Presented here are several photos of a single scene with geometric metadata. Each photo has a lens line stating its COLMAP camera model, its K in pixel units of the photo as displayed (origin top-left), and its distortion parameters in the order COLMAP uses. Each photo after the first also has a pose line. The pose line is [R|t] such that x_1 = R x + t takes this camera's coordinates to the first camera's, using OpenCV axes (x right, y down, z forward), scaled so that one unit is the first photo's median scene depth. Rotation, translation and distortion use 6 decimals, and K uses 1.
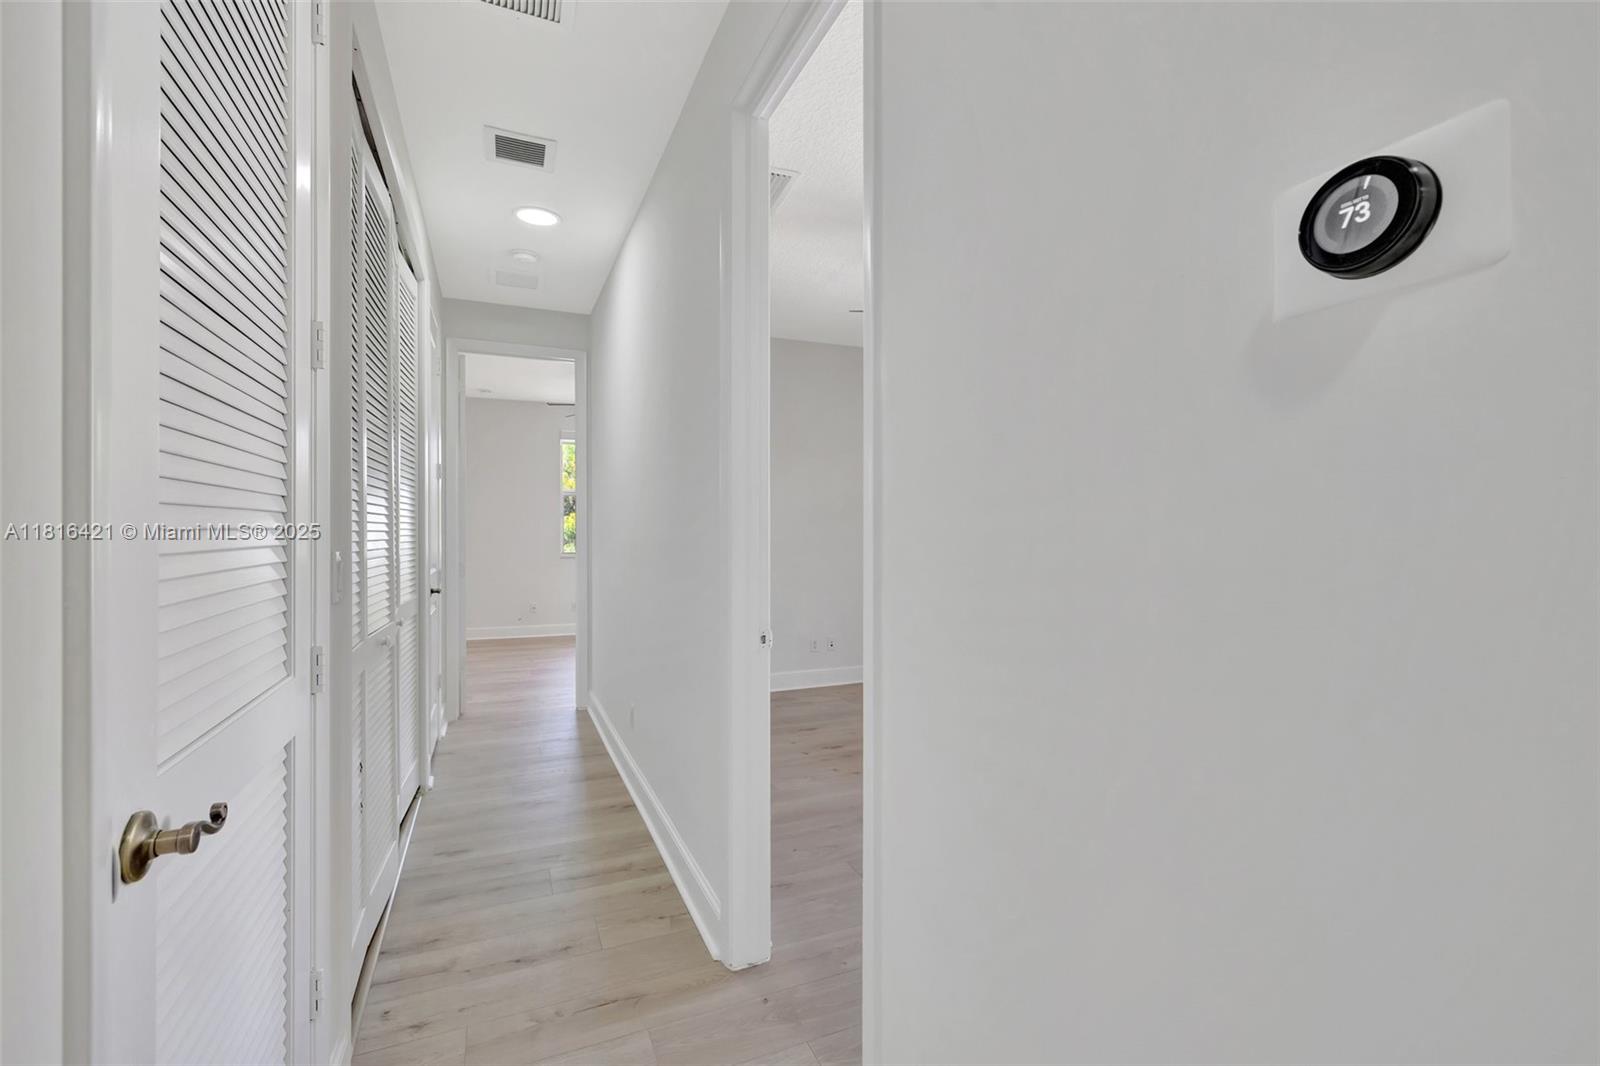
lens RADIAL K [[686.9, 0, 792.4], [0, 686.9, 526.0], [0, 0, 1]] dist [-0.001232, -0.000027]
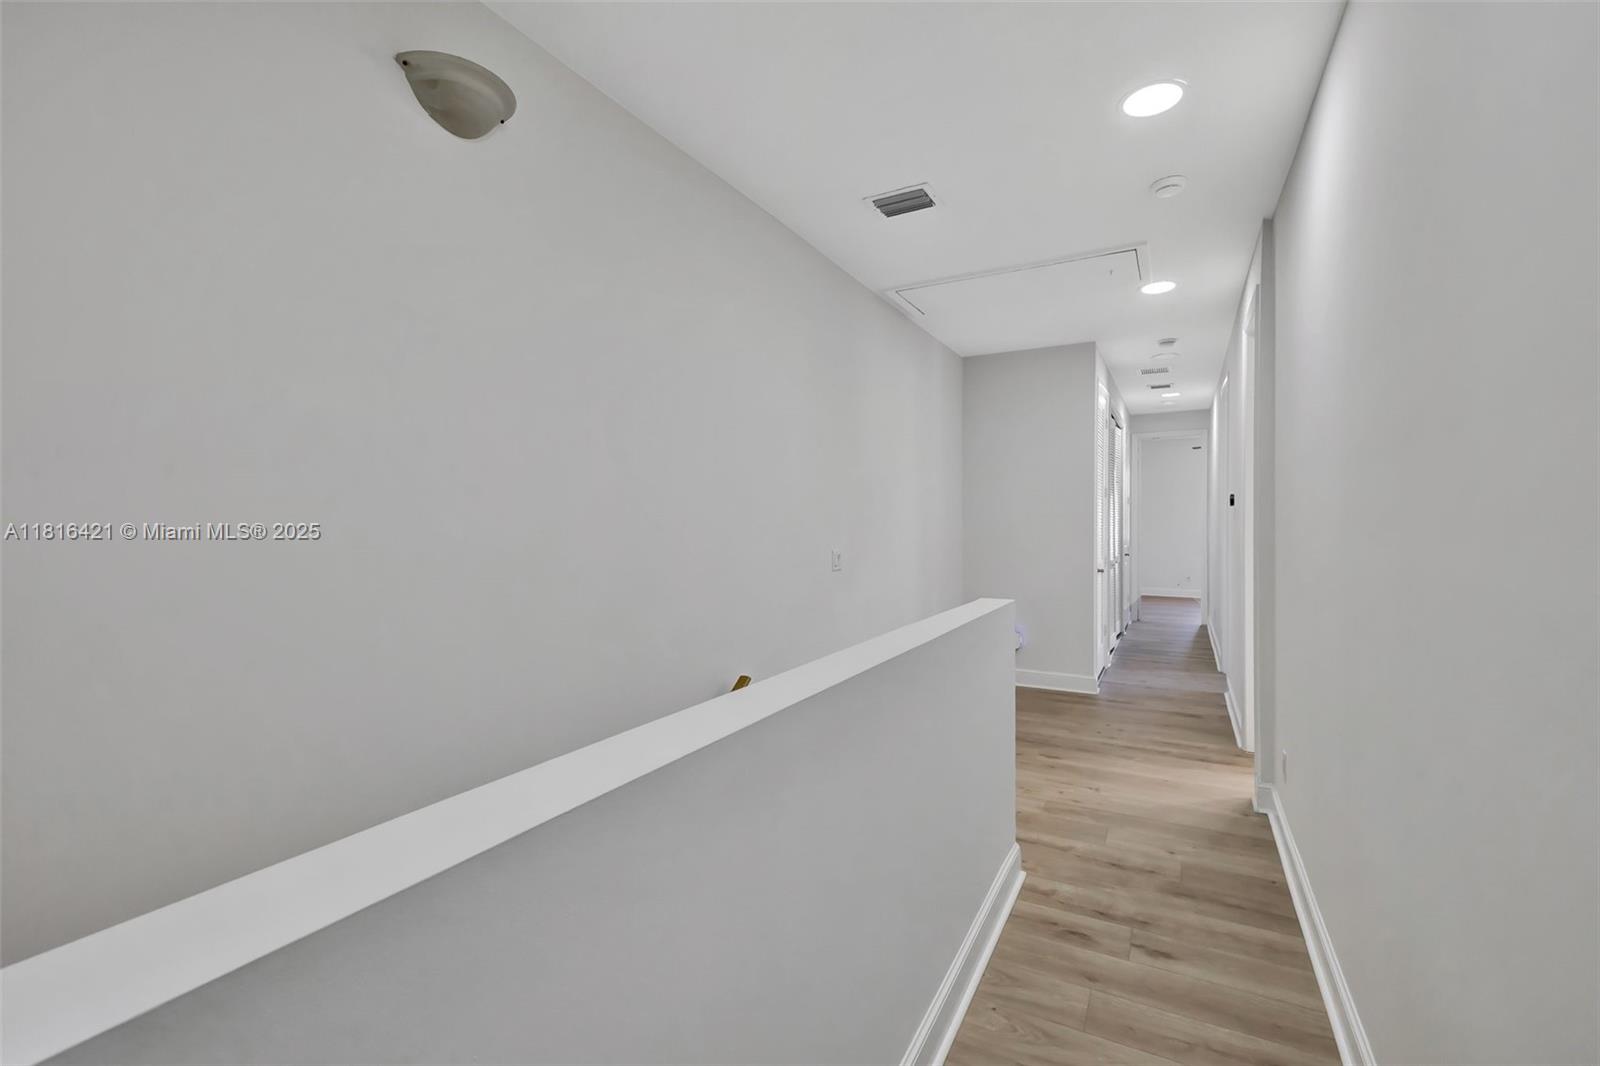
lens RADIAL K [[686.9, 0, 792.4], [0, 686.9, 526.0], [0, 0, 1]] dist [-0.001232, -0.000027]
pose [[0.600703, 0.001381, -0.799471, 0.635981], [0.000707, 0.999997, 0.002259, -0.013292], [0.799472, -0.001923, 0.600701, -1.256553]]
